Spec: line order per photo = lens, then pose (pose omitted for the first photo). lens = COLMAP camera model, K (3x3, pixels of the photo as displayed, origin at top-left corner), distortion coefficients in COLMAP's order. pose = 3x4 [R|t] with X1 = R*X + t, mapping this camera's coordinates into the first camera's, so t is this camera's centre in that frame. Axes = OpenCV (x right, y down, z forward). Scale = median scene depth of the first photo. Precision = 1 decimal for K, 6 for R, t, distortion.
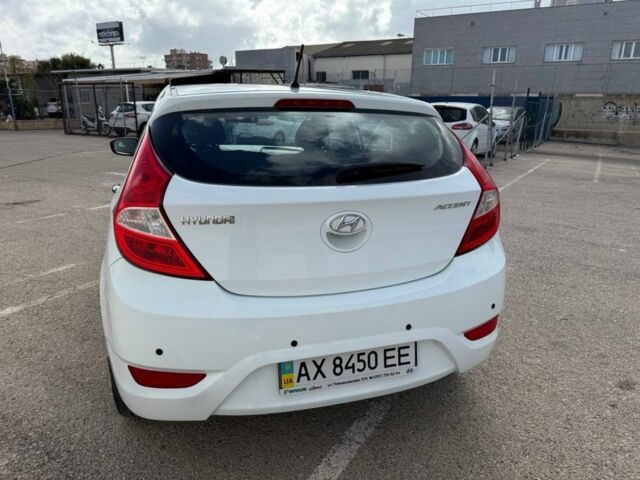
lens RADIAL K [[461.7, 0, 325.0], [0, 461.7, 241.1], [0, 0, 1]] dist [0.001284, -0.001544]
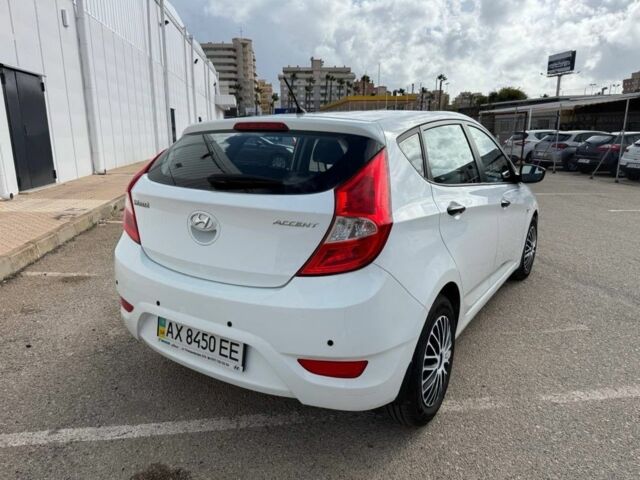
lens RADIAL K [[461.7, 0, 325.0], [0, 461.7, 241.1], [0, 0, 1]] dist [0.001284, -0.001544]
pose [[0.639966, 0.164972, -0.750485, 0.108312], [-0.209481, 0.977144, 0.036164, -0.009205], [0.739297, 0.134068, 0.659898, 0.040187]]
